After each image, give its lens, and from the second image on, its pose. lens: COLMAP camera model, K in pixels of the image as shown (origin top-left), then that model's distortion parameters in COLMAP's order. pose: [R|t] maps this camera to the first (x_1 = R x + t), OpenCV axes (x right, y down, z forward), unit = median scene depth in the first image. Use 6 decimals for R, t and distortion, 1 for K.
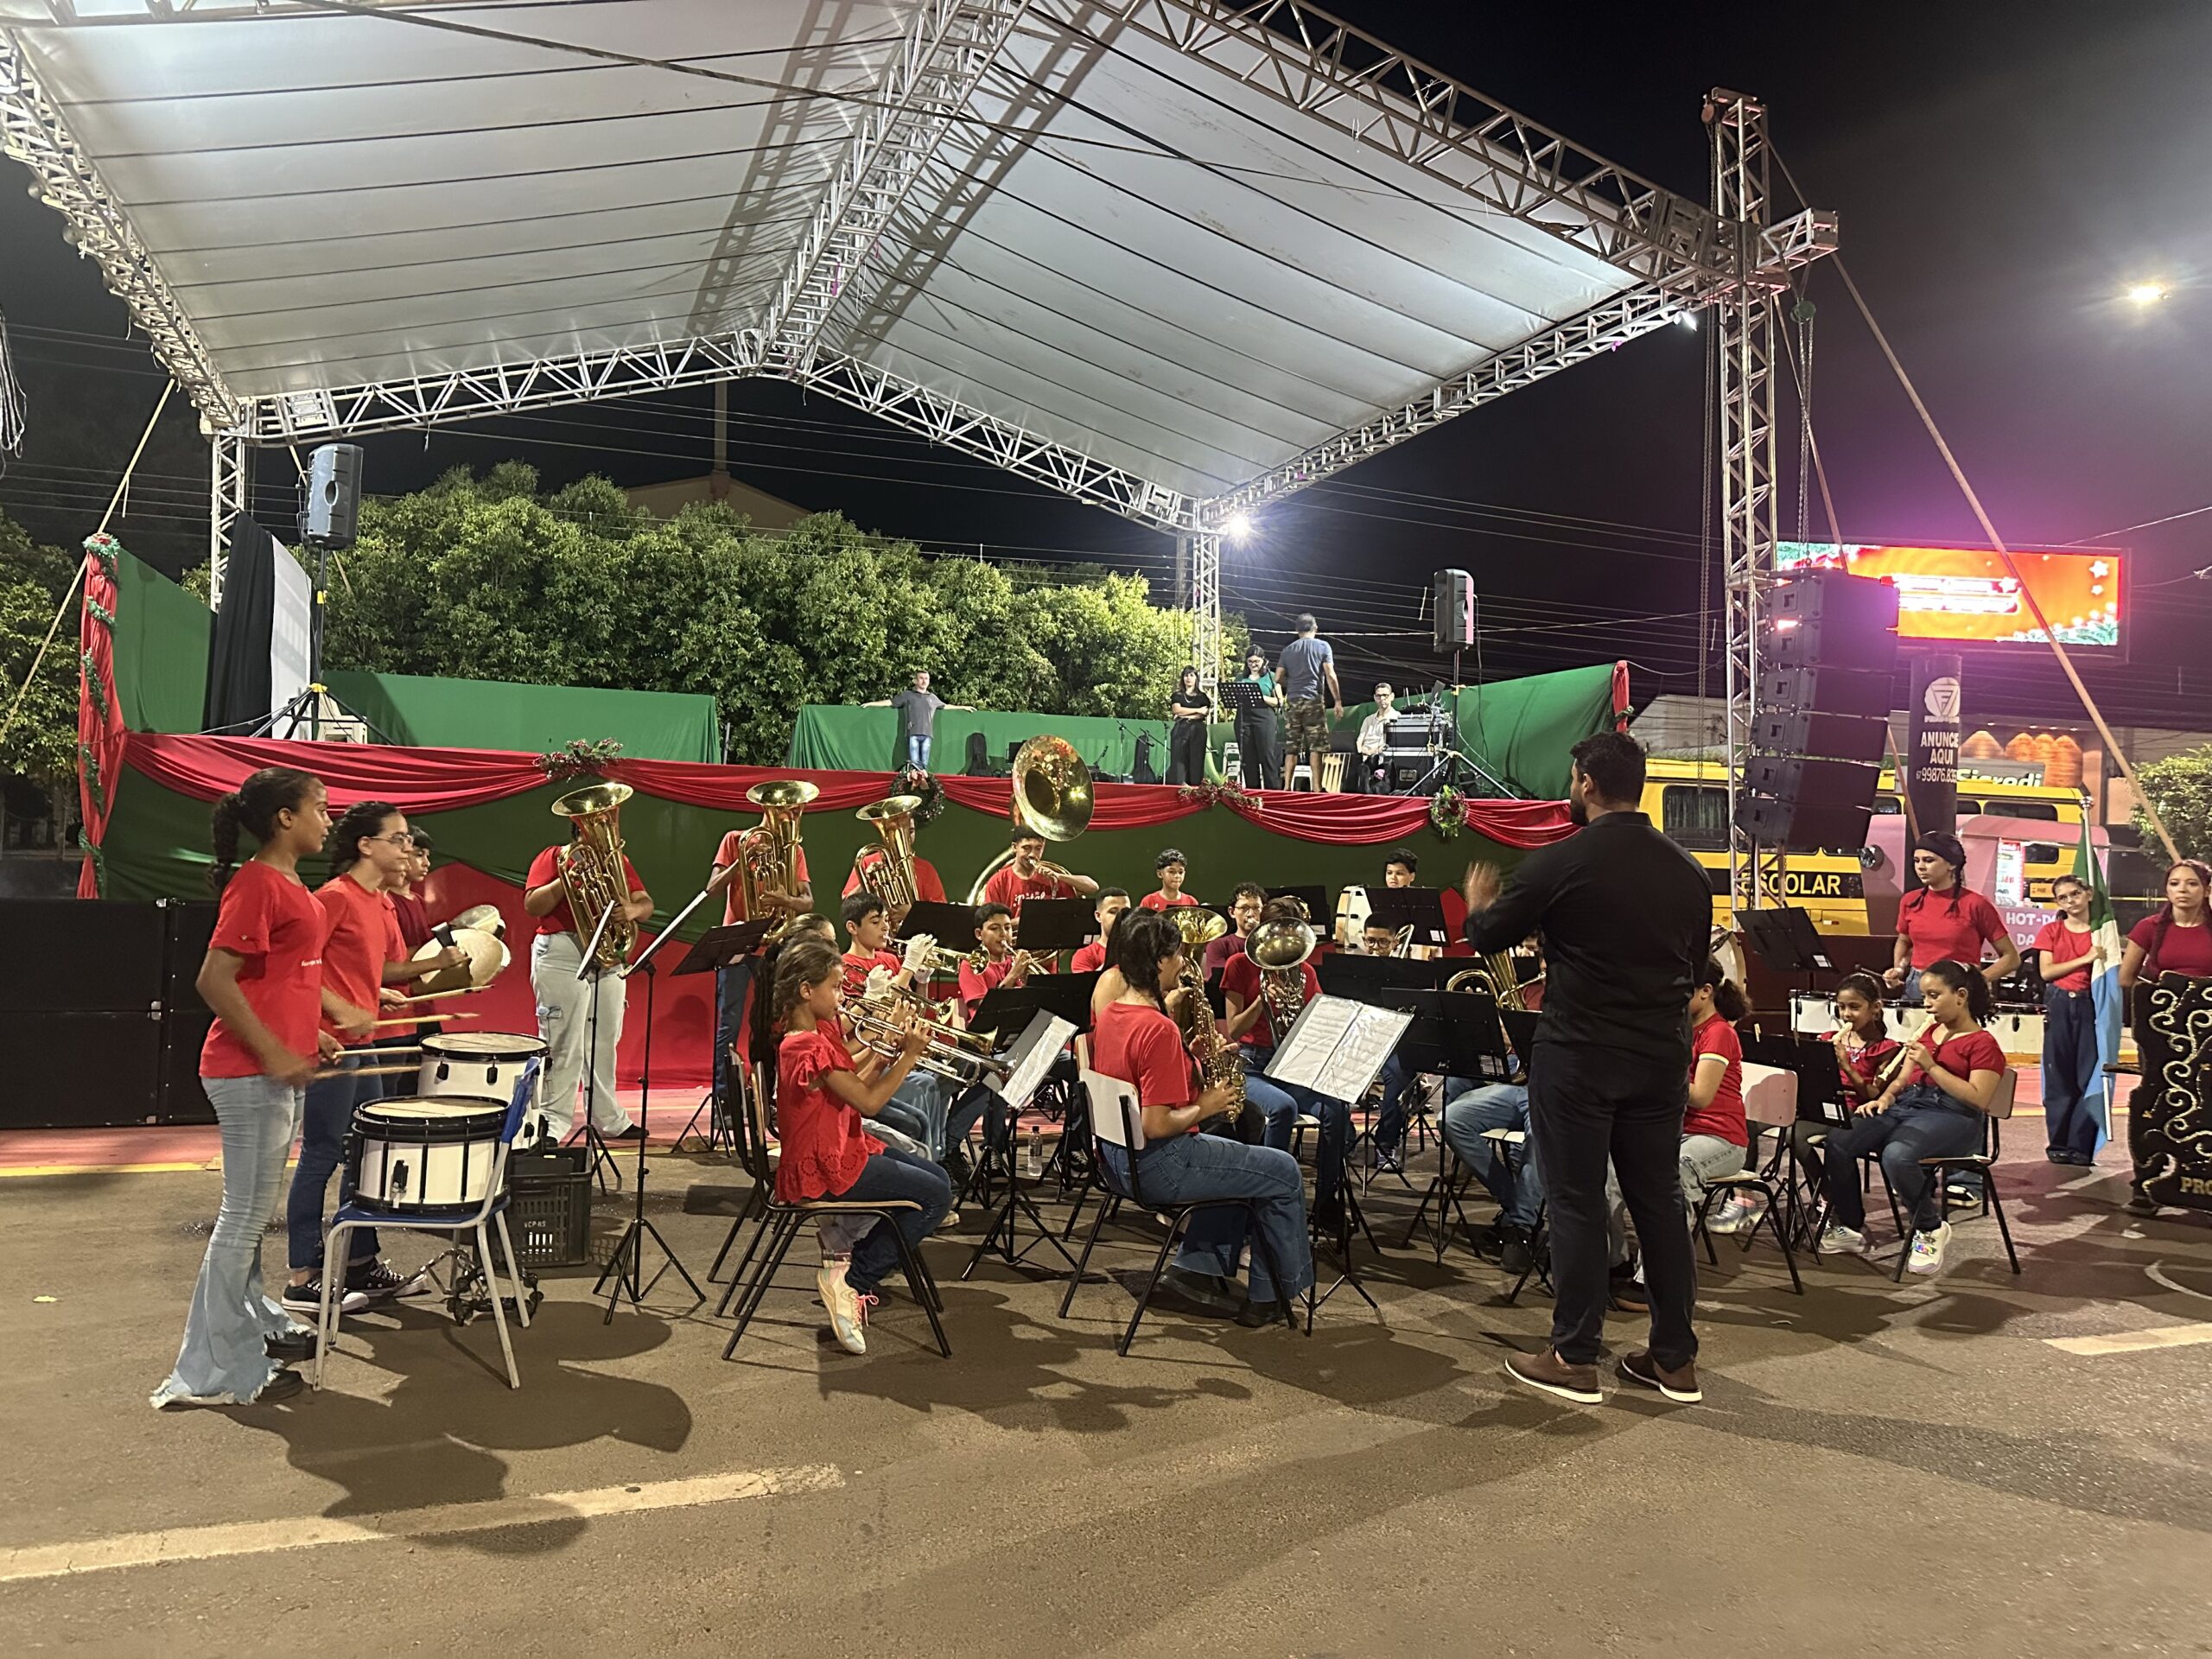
lens RADIAL K [[1555.7, 0, 1086.7], [0, 1555.7, 856.6], [0, 0, 1]] dist [0.045222, -0.034462]
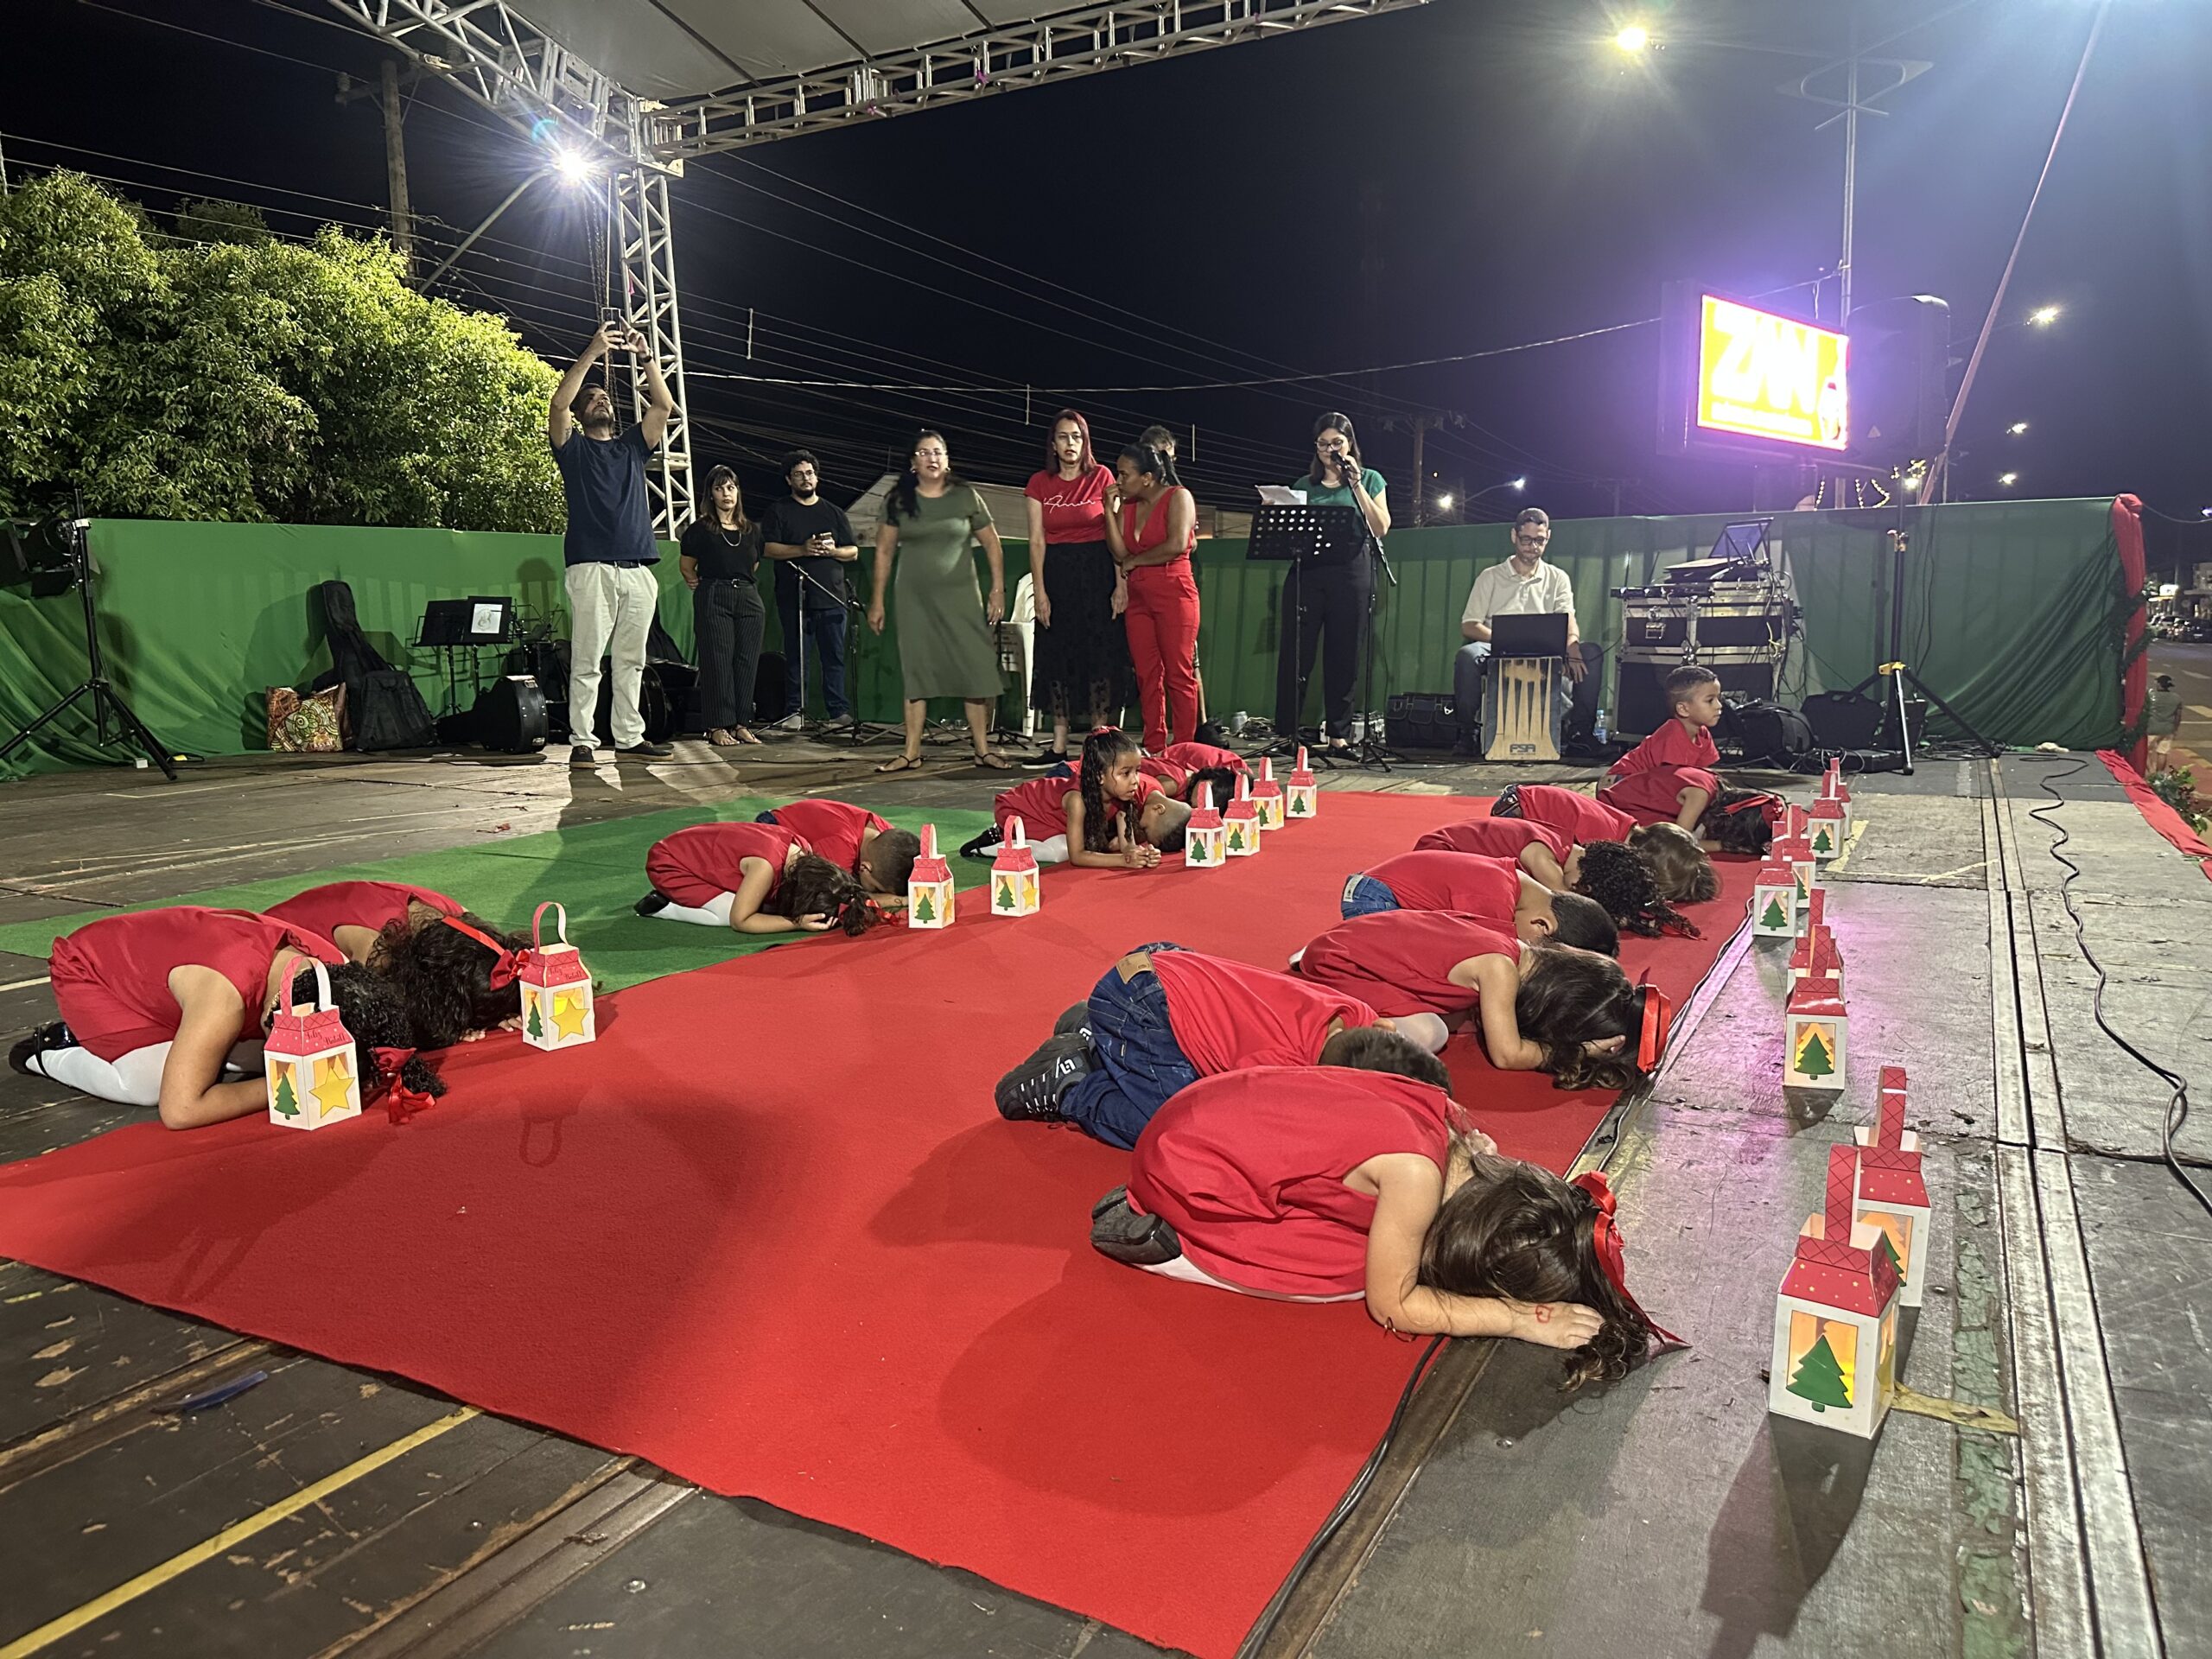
lens RADIAL K [[1555.7, 0, 1104.3], [0, 1555.7, 839.8], [0, 0, 1]] dist [0.045222, -0.034462]
pose [[0.743960, -0.139850, 0.653426, -0.193551], [0.042276, 0.985746, 0.162842, -0.066379], [-0.666885, -0.093523, 0.739268, 0.500925]]
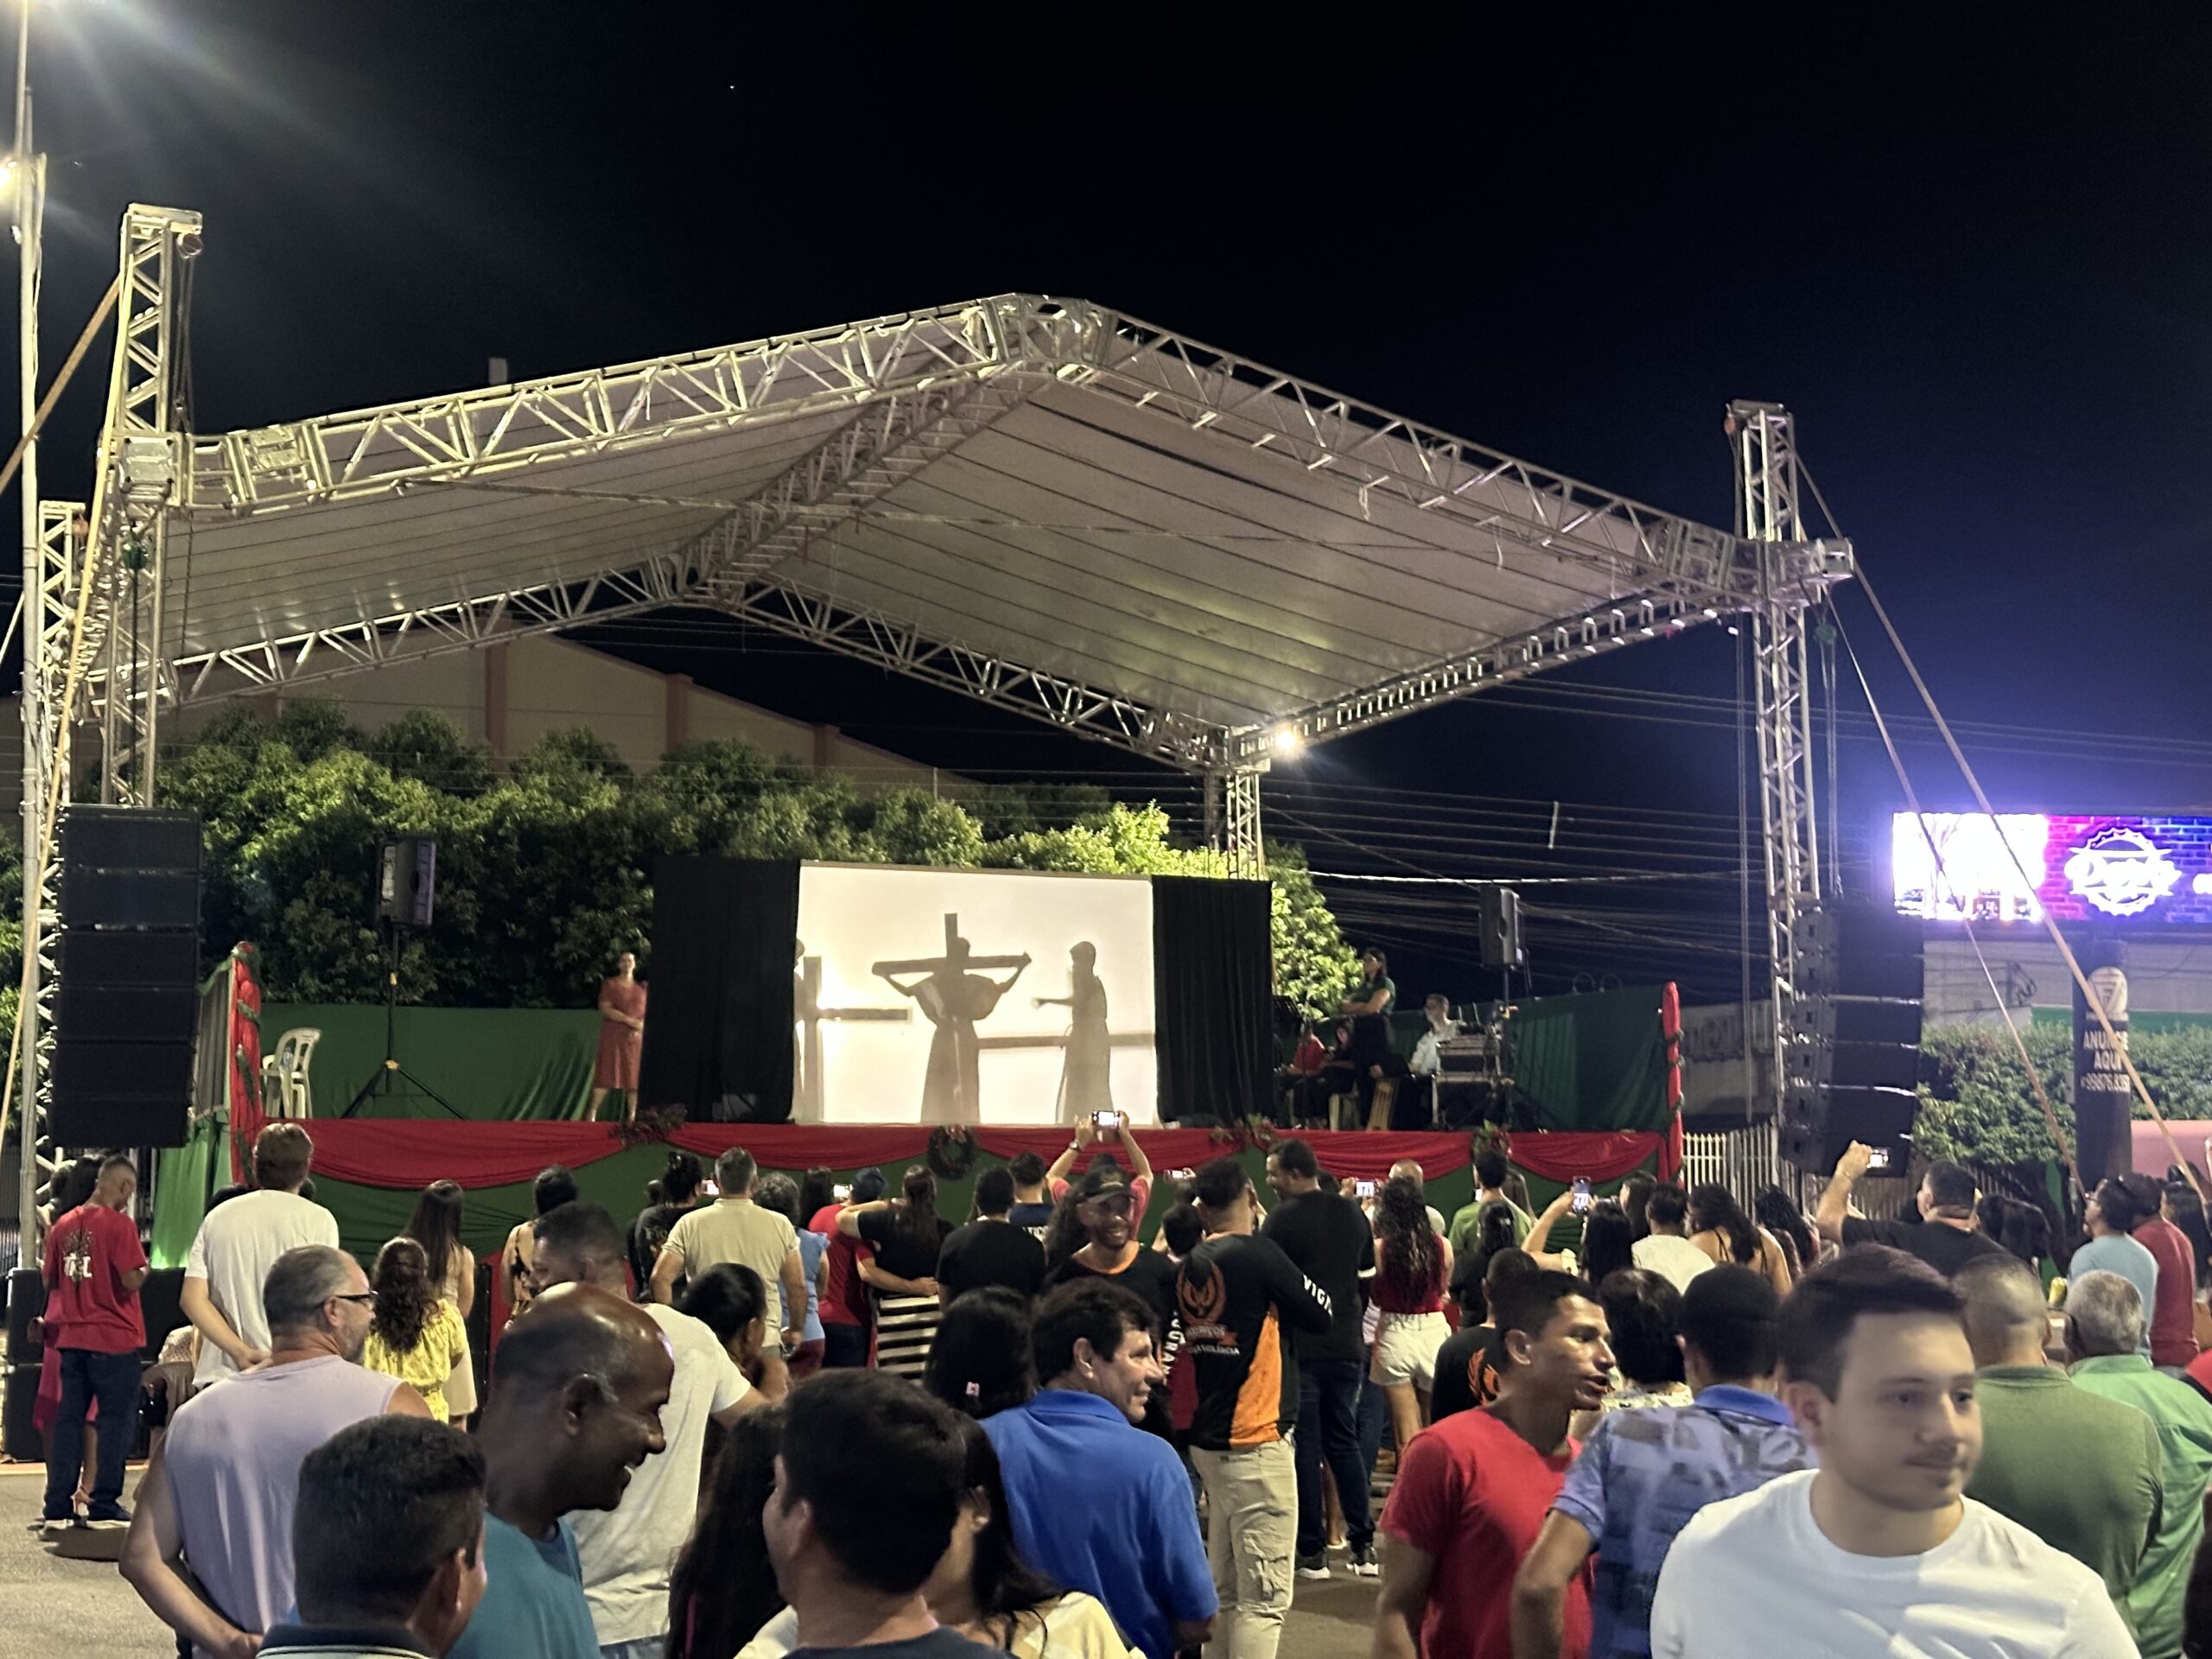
lens RADIAL K [[3125.3, 0, 1093.1], [0, 3125.3, 808.8], [0, 0, 1]] dist [0.112321, 0.000000]
pose [[0.999539, -0.024649, 0.017733, -0.025290], [0.026593, 0.992494, -0.119365, -0.006820], [-0.014658, 0.119782, 0.992692, -0.542820]]
